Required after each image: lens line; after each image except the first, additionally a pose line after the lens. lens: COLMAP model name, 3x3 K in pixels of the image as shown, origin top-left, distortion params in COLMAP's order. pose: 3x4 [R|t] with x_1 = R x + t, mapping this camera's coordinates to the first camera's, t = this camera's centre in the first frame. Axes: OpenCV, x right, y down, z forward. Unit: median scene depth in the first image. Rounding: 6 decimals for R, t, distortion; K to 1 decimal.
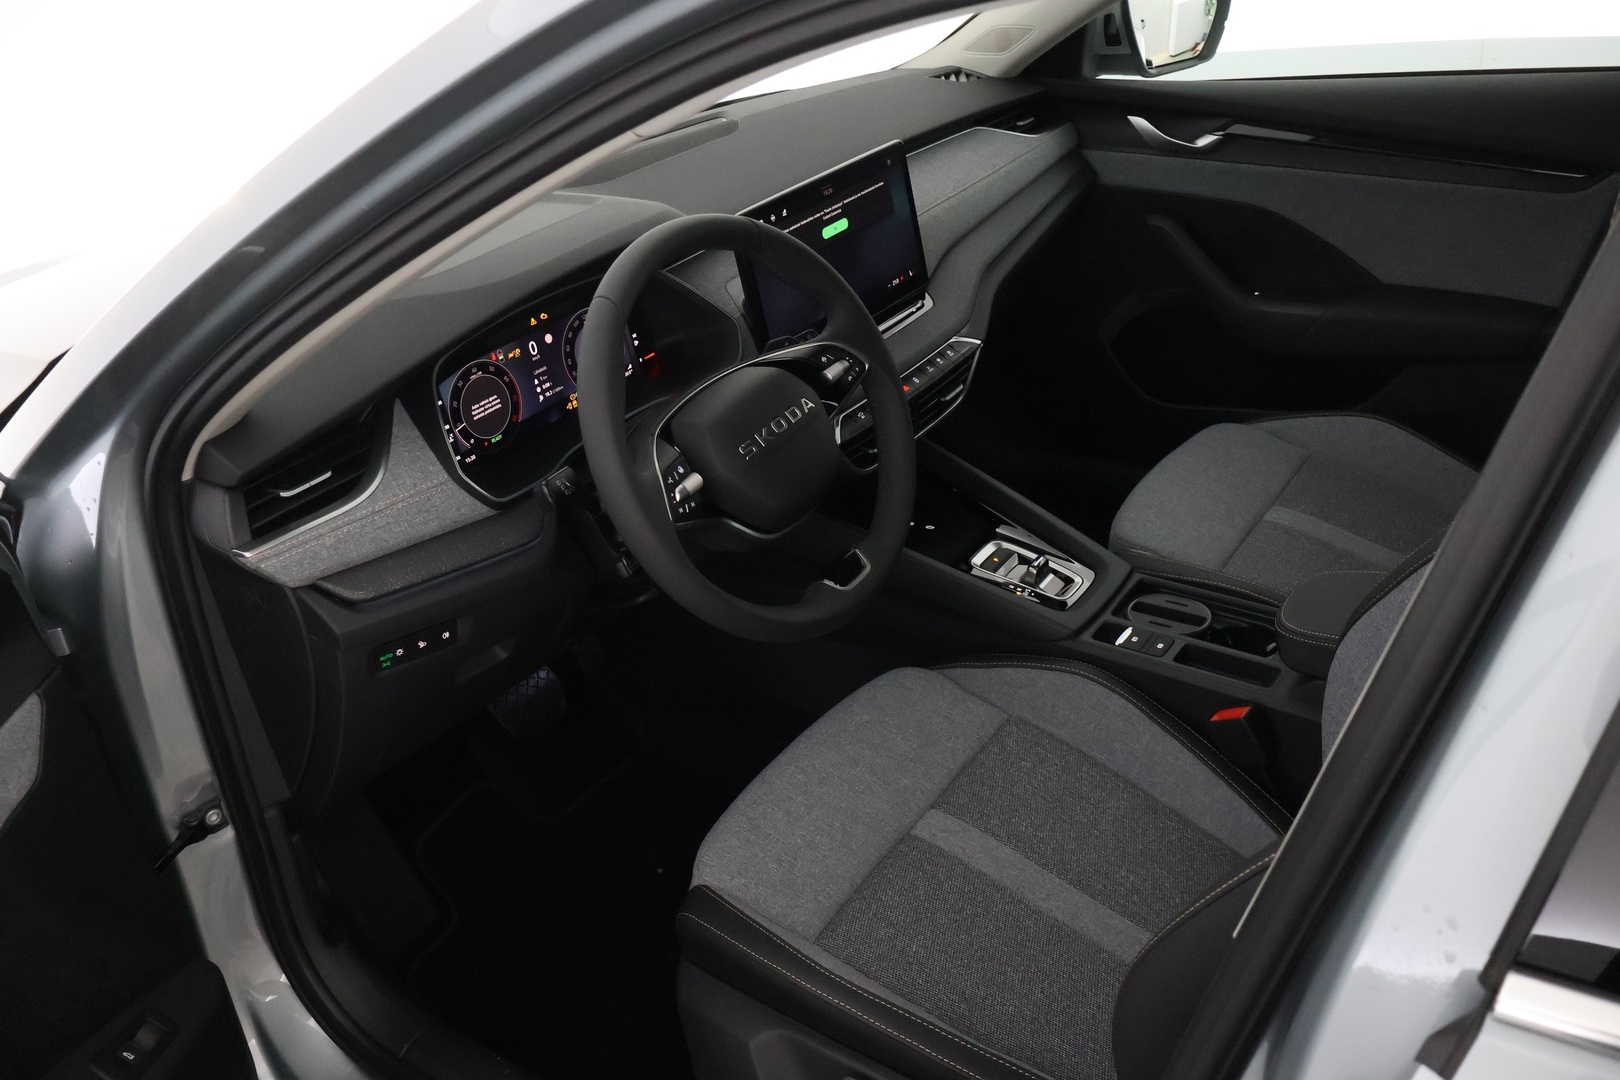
lens RADIAL K [[1358.2, 0, 810.0], [0, 1358.2, 540.0], [0, 0, 1]] dist [-0.002004, 0.003850]
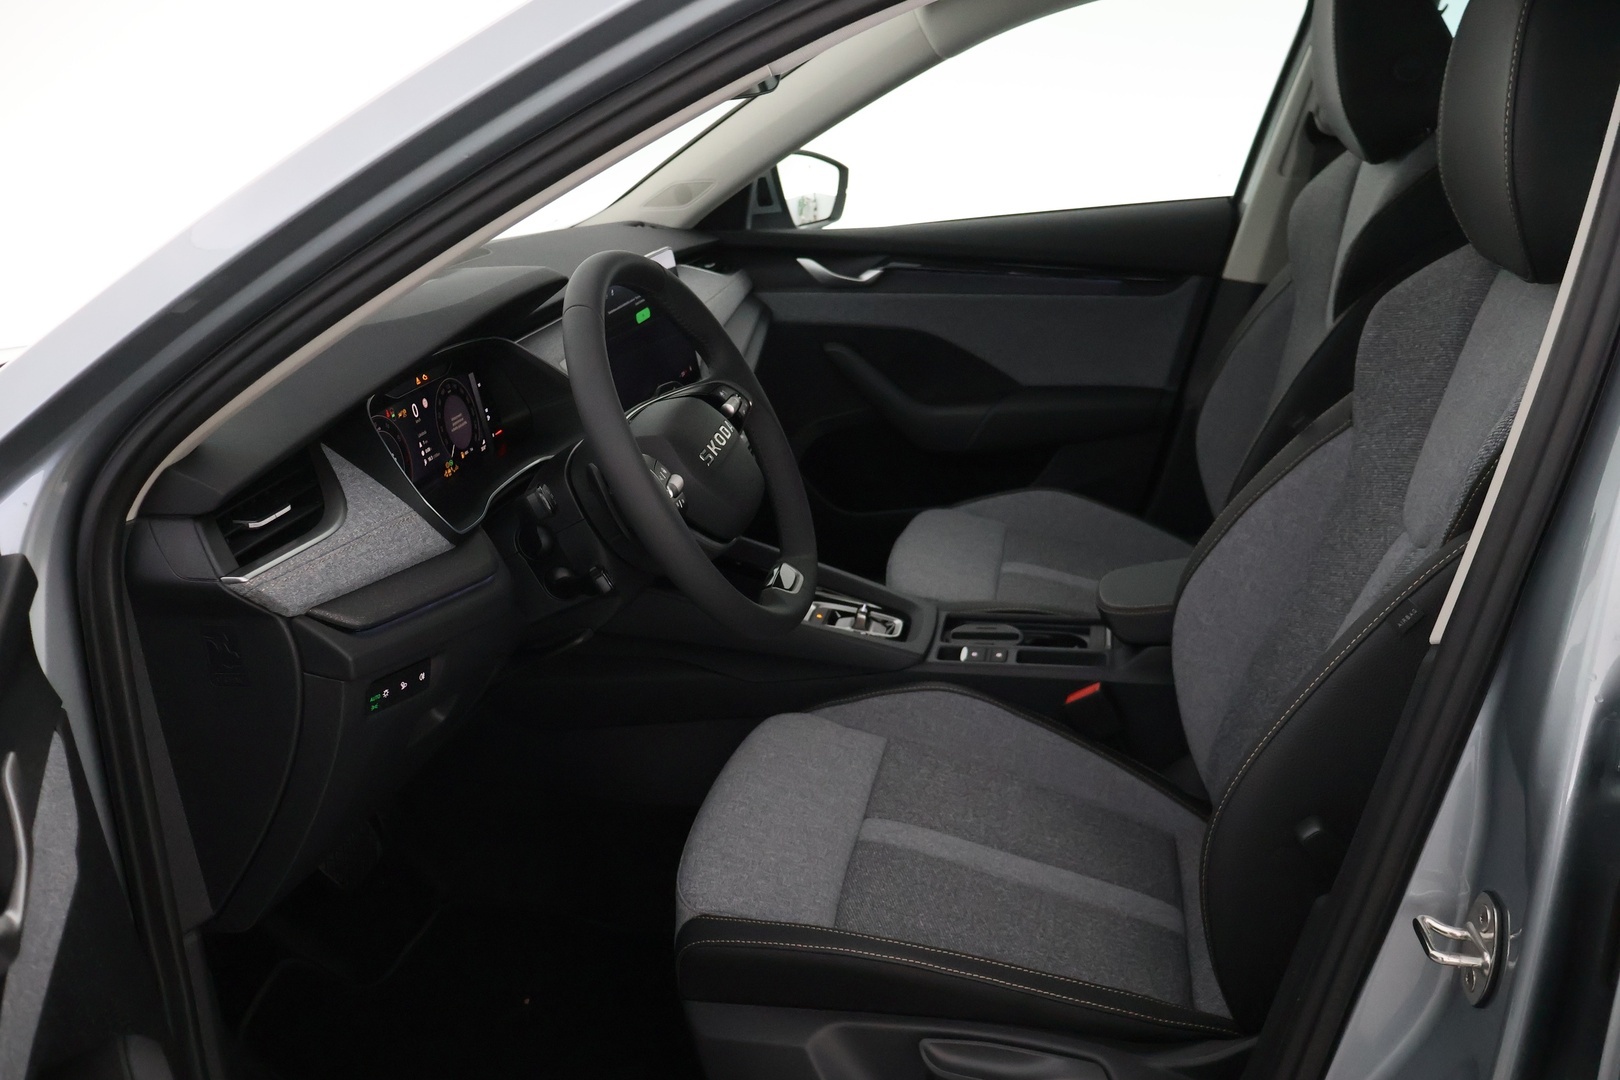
lens RADIAL K [[1358.2, 0, 810.0], [0, 1358.2, 540.0], [0, 0, 1]] dist [-0.002004, 0.003850]
pose [[0.913531, -0.091009, 0.396457, -0.348617], [0.168509, 0.971756, -0.165213, 0.160385], [-0.370224, 0.217734, 0.903065, 0.041952]]
